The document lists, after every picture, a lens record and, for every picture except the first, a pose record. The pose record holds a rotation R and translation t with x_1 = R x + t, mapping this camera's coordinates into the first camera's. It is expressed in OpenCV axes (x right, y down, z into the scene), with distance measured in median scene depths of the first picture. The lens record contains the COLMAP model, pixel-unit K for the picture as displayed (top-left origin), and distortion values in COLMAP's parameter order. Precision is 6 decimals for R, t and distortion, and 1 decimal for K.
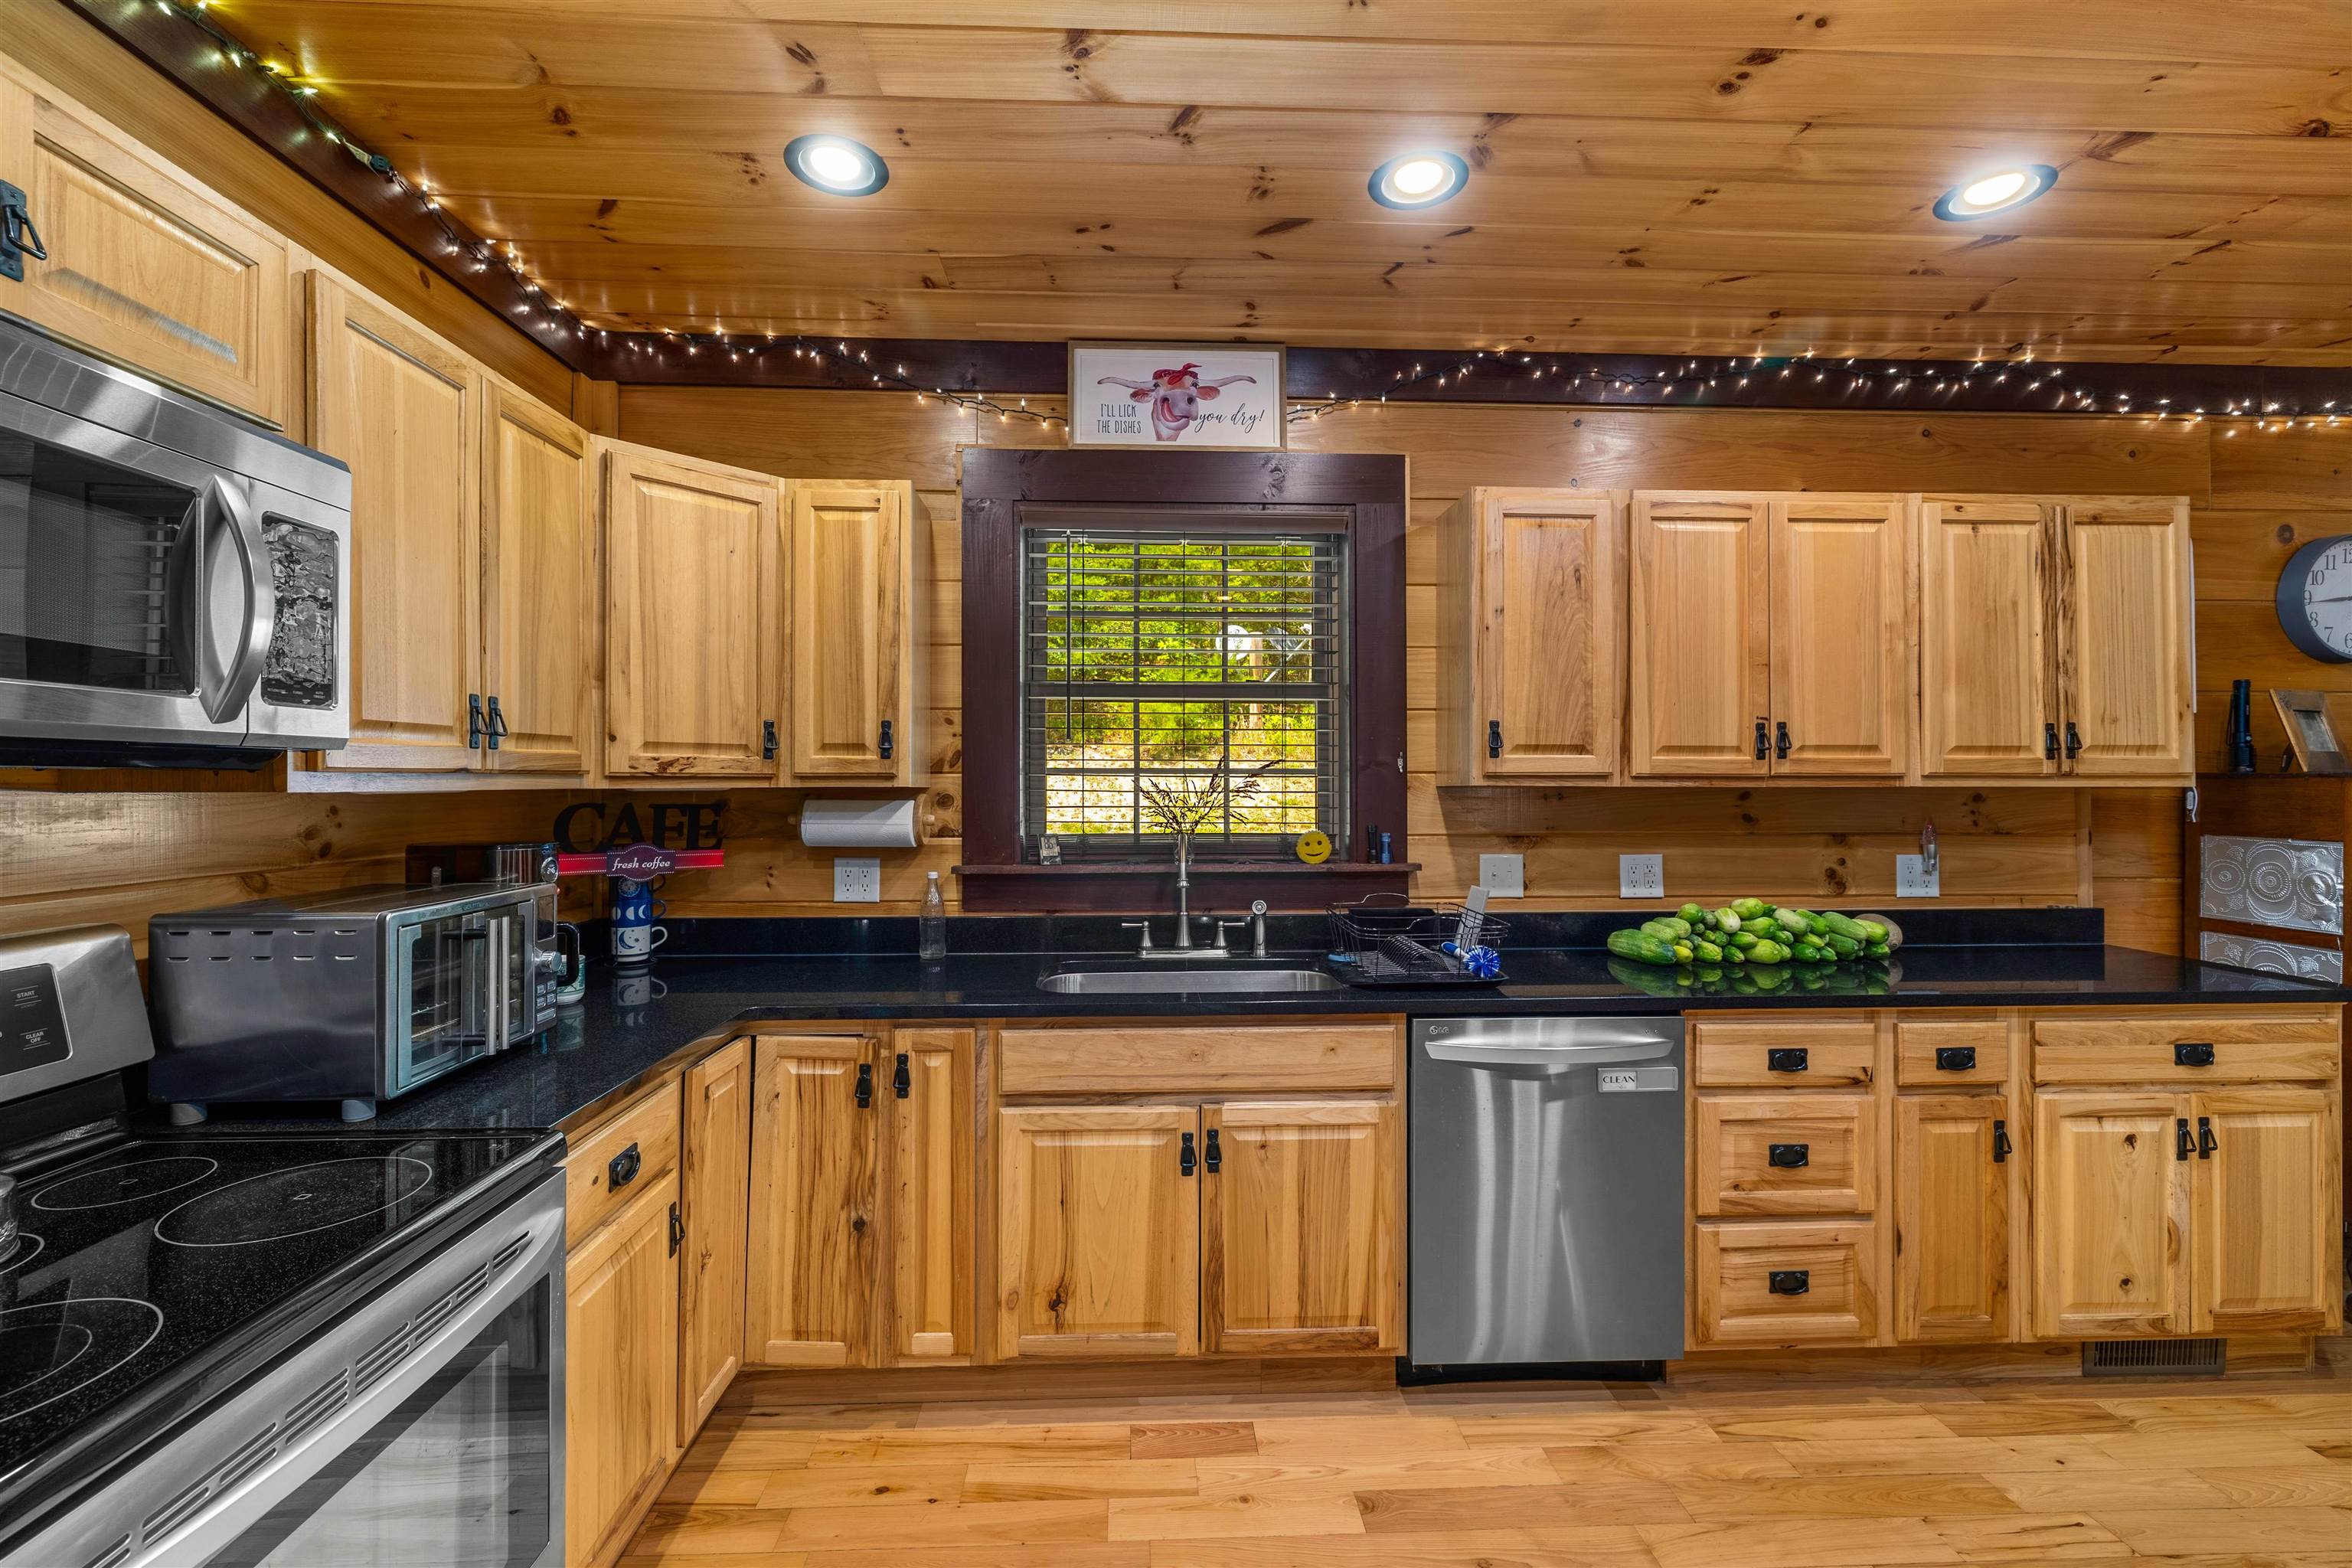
lens RADIAL K [[983.5, 0, 1164.0], [0, 983.5, 781.7], [0, 0, 1]] dist [-0.003217, 0.001005]
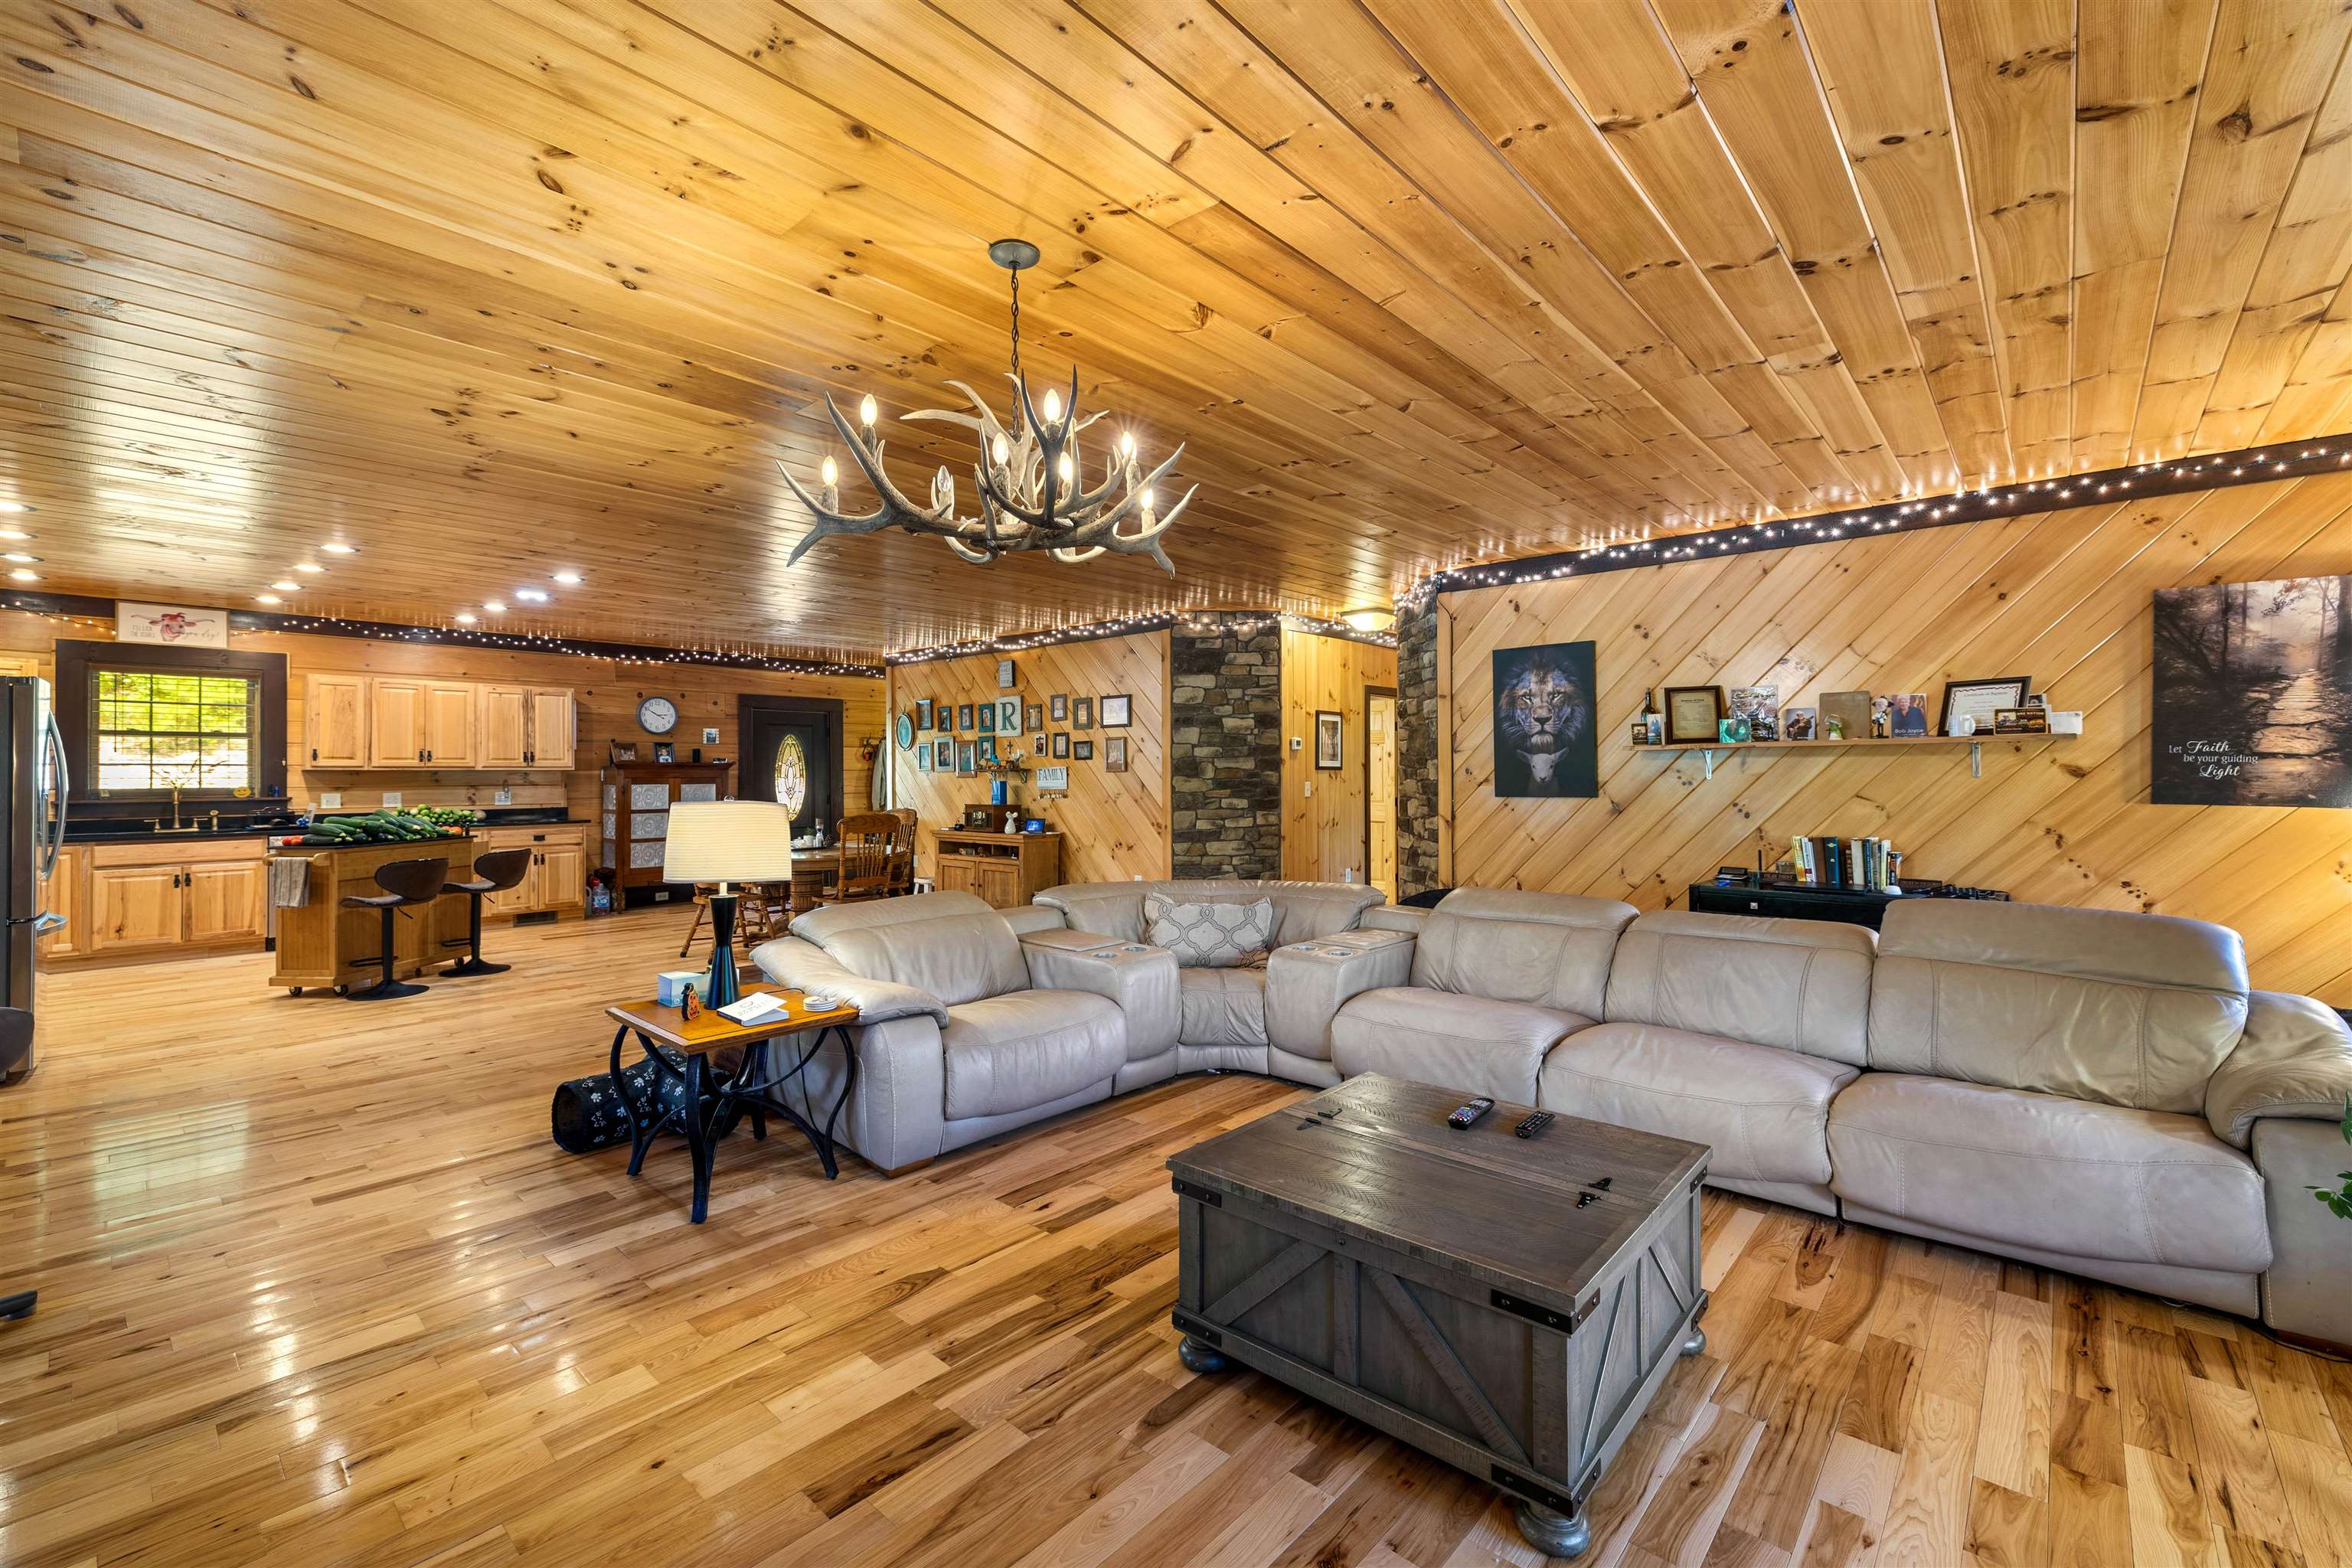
lens RADIAL K [[983.5, 0, 1167.4], [0, 983.5, 767.9], [0, 0, 1]] dist [-0.003217, 0.001005]
pose [[0.695673, 0.001881, 0.718356, -0.026456], [0.001416, 0.999991, -0.003990, 0.014992], [-0.718357, 0.003793, 0.695664, -3.195267]]
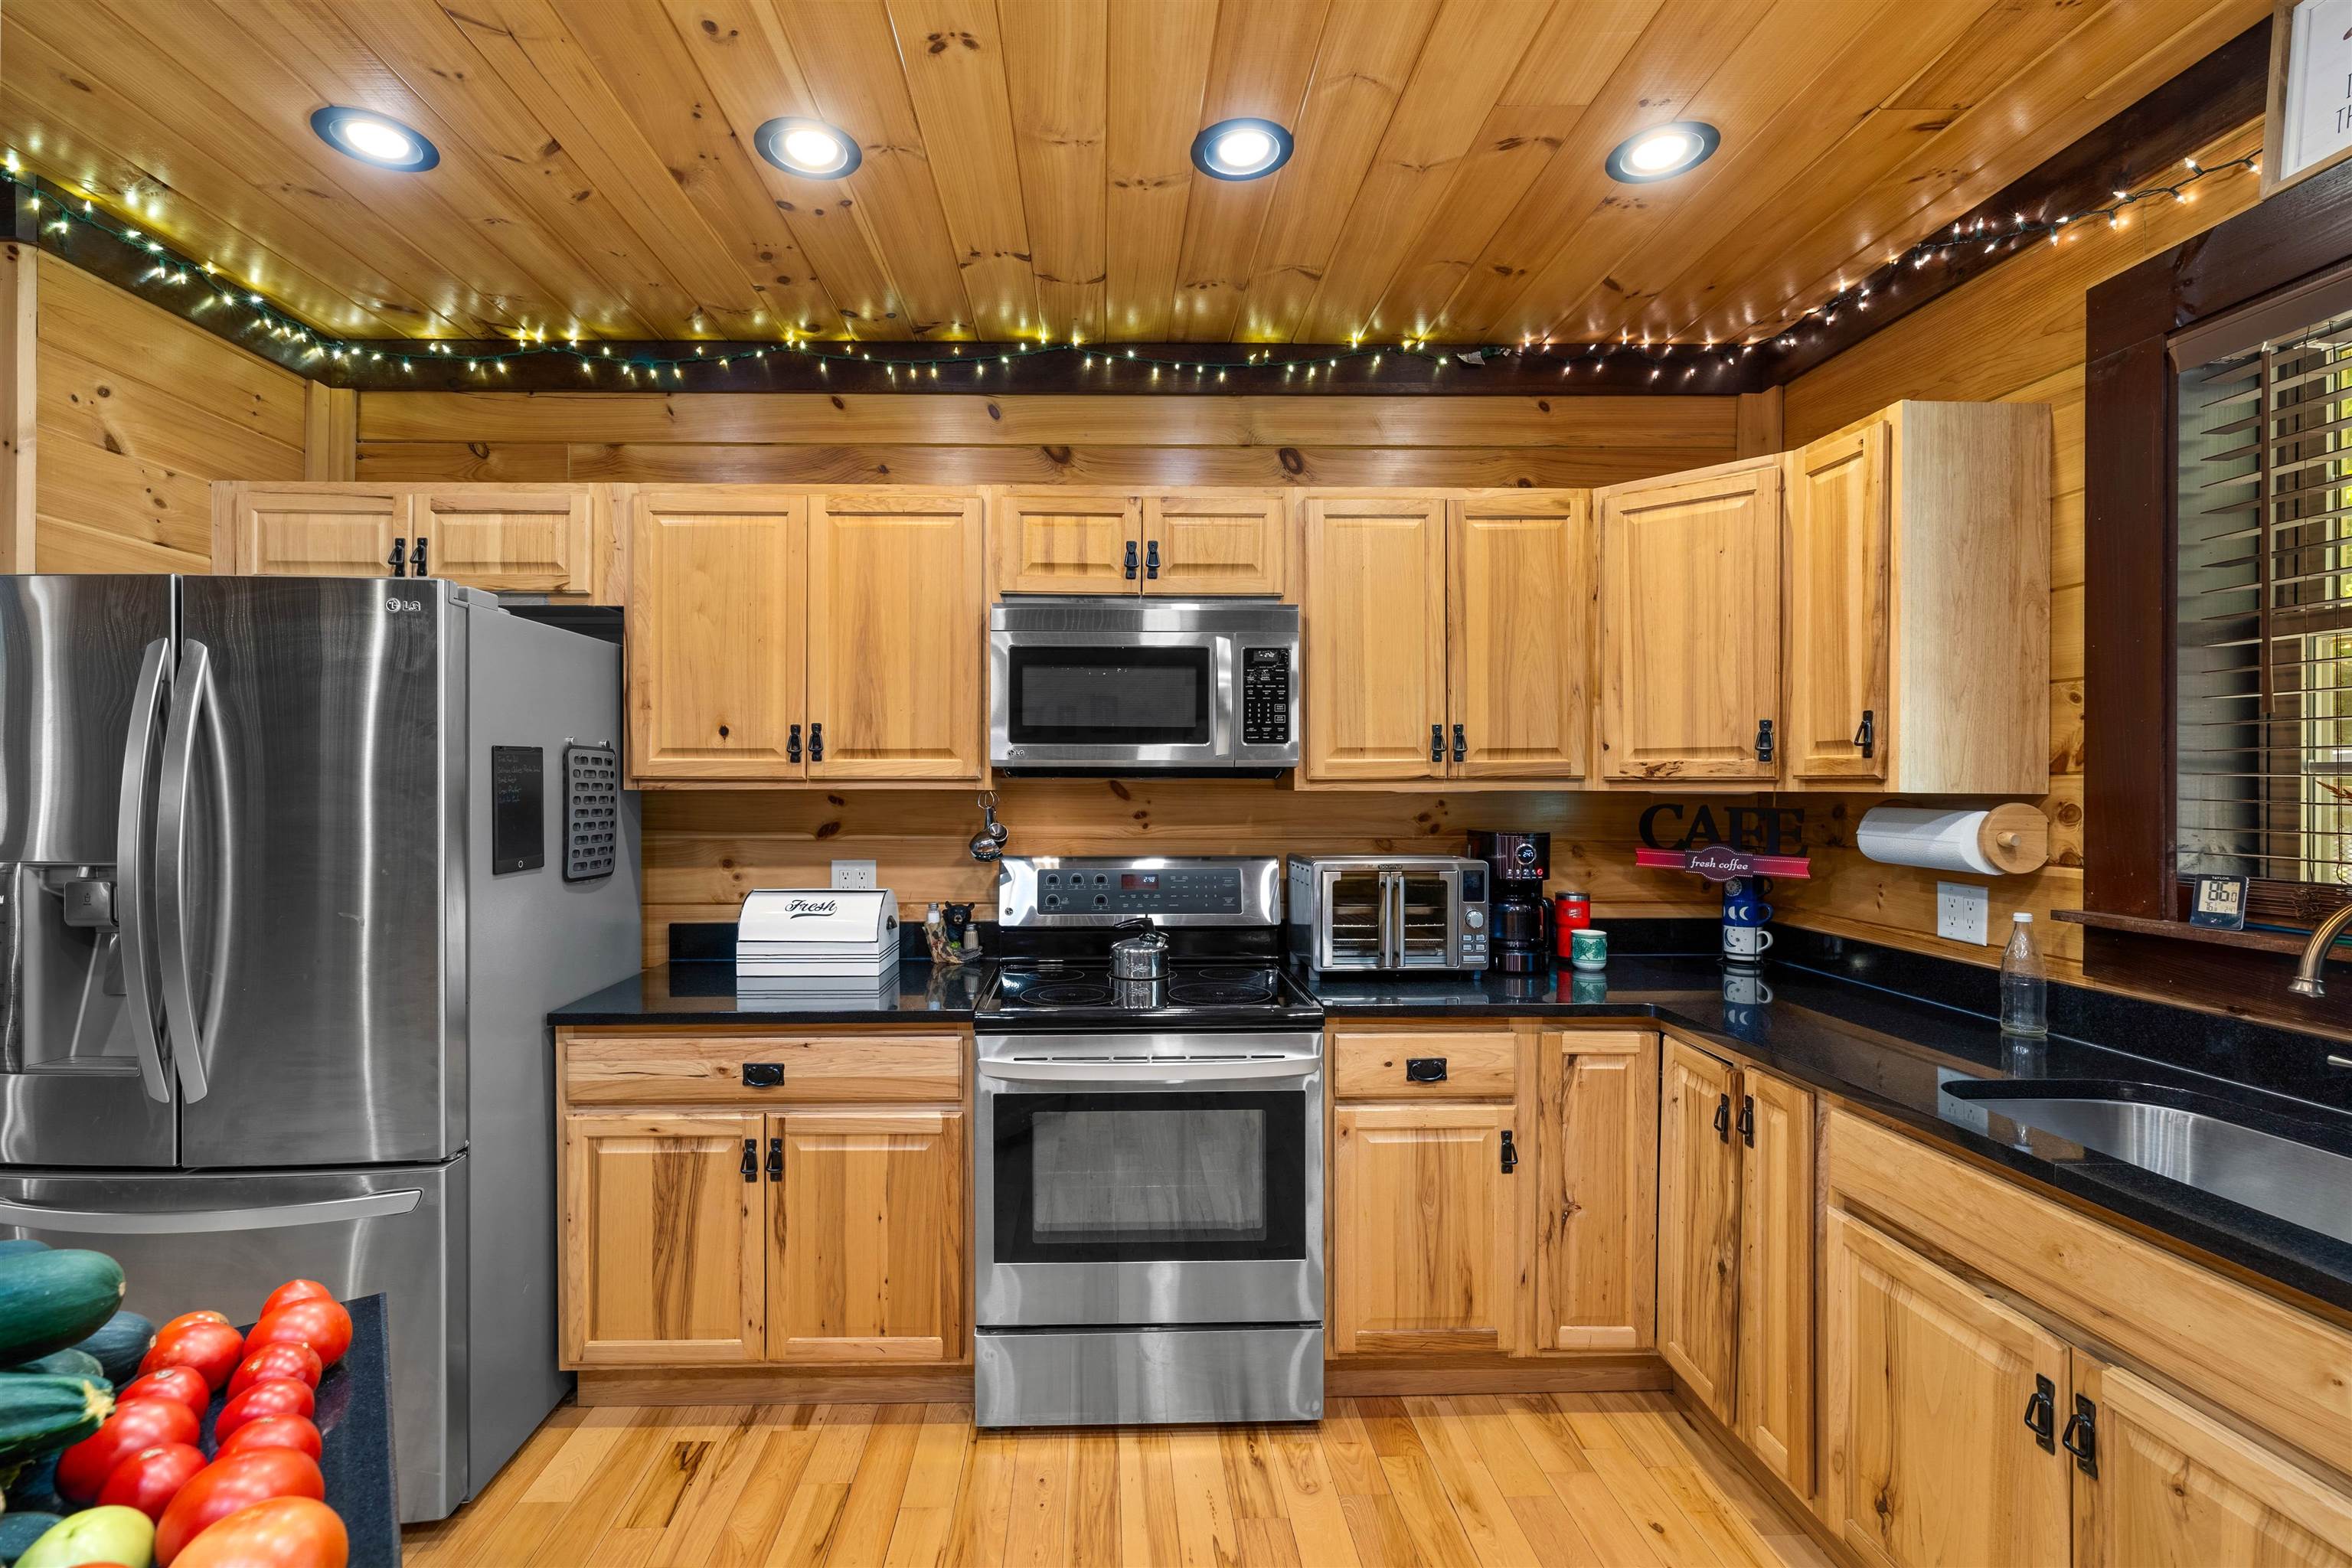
lens RADIAL K [[1034.0, 0, 1125.8], [0, 1034.0, 781.0], [0, 0, 1]] dist [0.000975, 0.000061]
pose [[-0.016680, 0.001513, -0.999860, 0.574321], [0.002152, 0.999997, 0.001478, -0.006659], [0.999859, -0.002127, -0.016683, 0.393383]]
